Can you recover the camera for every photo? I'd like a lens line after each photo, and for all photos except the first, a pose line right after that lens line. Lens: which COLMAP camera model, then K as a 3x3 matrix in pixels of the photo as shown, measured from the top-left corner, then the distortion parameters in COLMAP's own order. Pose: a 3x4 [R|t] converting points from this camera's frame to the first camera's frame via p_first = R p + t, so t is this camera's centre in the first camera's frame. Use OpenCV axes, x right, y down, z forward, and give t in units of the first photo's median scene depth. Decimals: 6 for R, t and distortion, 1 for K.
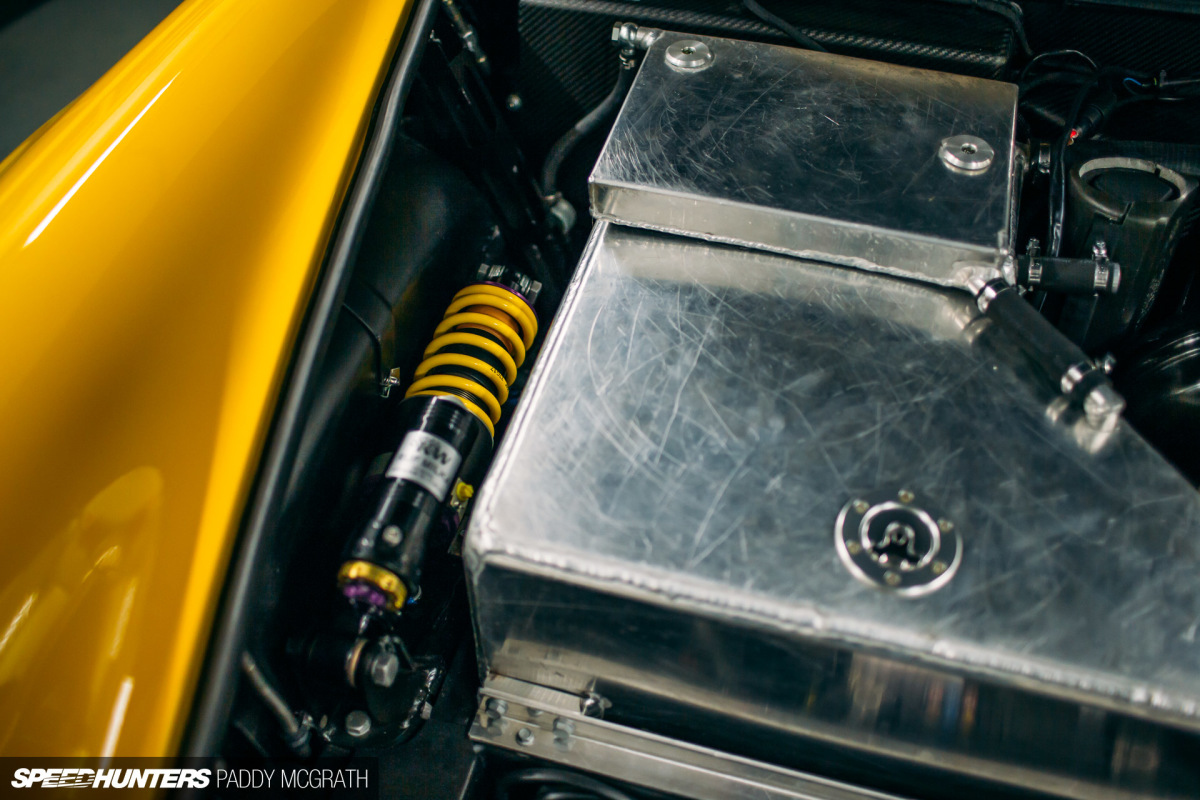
lens RADIAL K [[1200.8, 0, 600.6], [0, 1200.8, 407.0], [0, 0, 1]] dist [-0.044875, 0.000000]
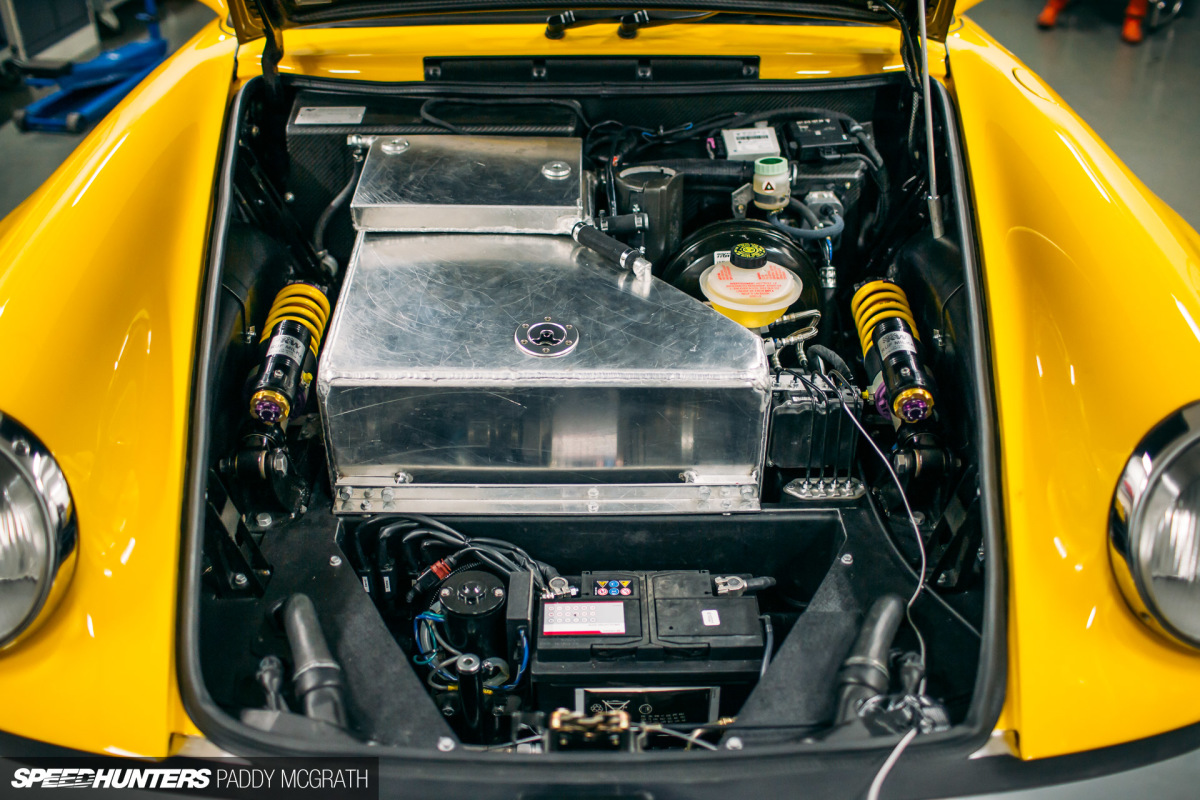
lens RADIAL K [[1200.8, 0, 594.2], [0, 1200.8, 399.2], [0, 0, 1]] dist [-0.044875, 0.000000]
pose [[0.960914, -0.150465, 0.232387, -0.122125], [0.194663, 0.964081, -0.180705, 0.492211], [-0.196850, 0.218879, 0.955689, -0.721104]]
